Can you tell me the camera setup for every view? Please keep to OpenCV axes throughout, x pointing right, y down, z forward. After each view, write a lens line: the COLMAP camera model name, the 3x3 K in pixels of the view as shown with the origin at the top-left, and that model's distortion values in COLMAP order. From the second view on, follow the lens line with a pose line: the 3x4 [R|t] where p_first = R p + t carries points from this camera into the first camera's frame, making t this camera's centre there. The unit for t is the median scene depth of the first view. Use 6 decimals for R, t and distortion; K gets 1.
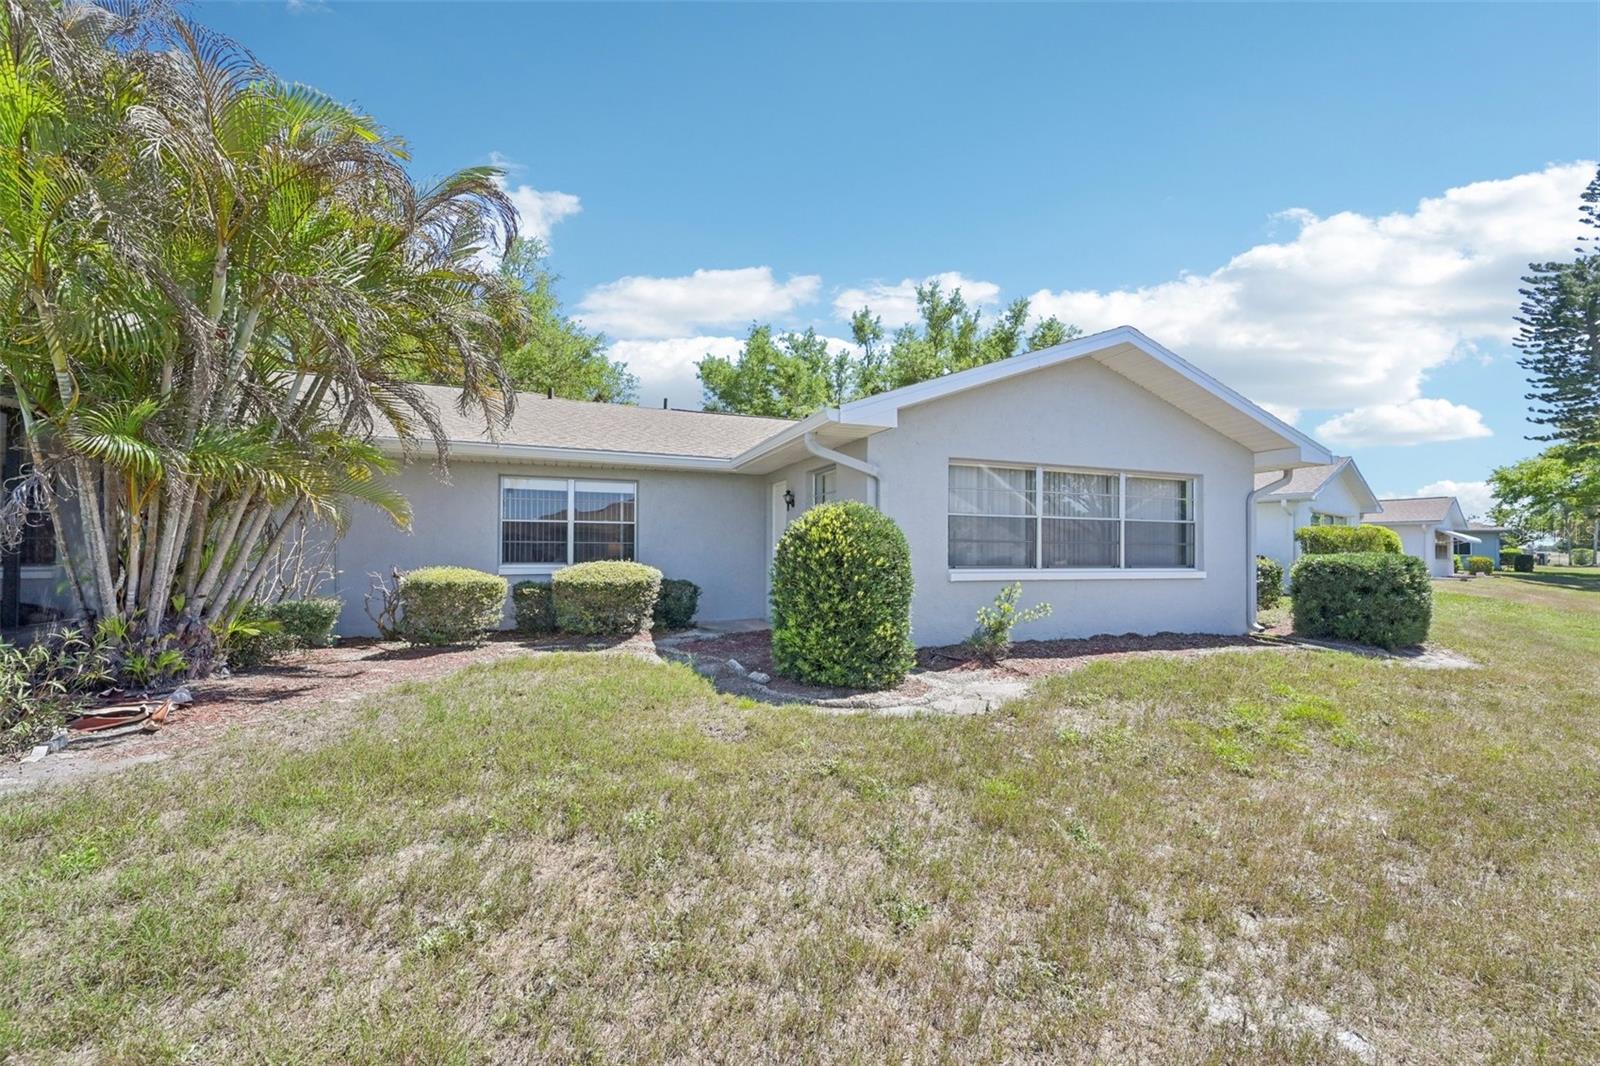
lens RADIAL K [[657.9, 0, 800.0], [0, 657.9, 533.0], [0, 0, 1]] dist [-0.001099, -0.000086]
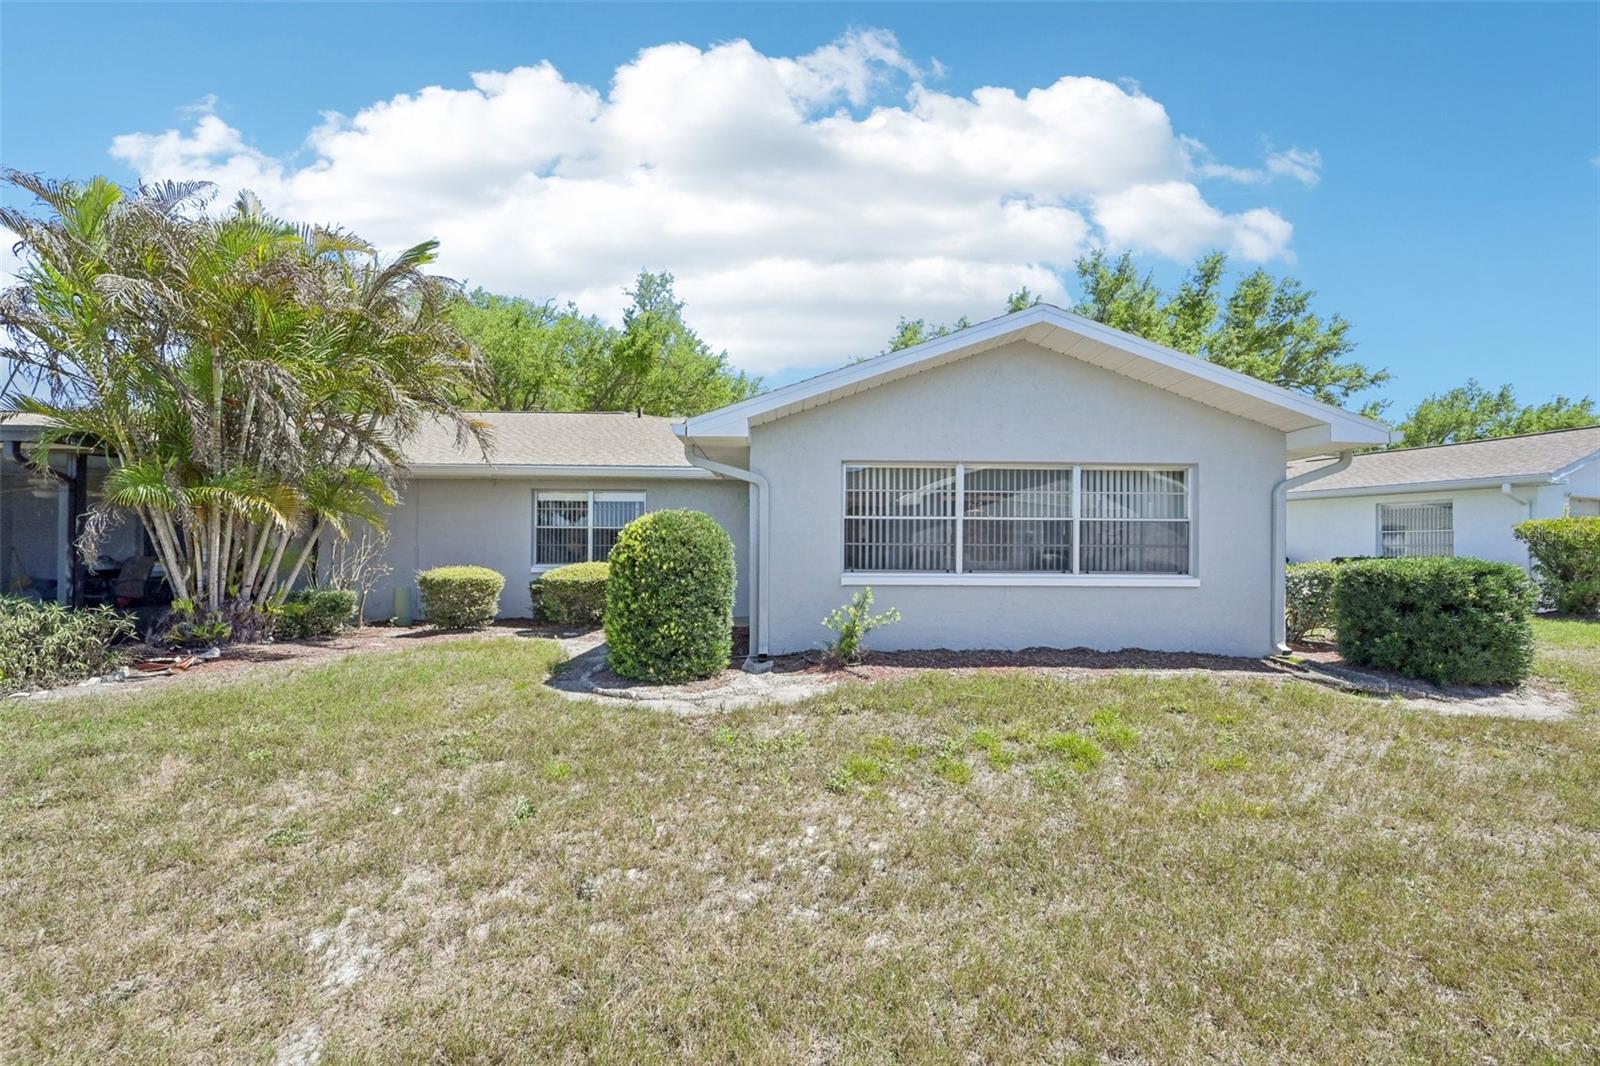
lens RADIAL K [[661.0, 0, 800.0], [0, 661.0, 533.0], [0, 0, 1]] dist [0.000088, -0.000066]
pose [[0.938678, -0.008554, -0.344688, 0.470710], [0.009705, 0.999952, 0.001615, -0.006922], [0.344657, -0.004861, 0.938716, 0.035918]]
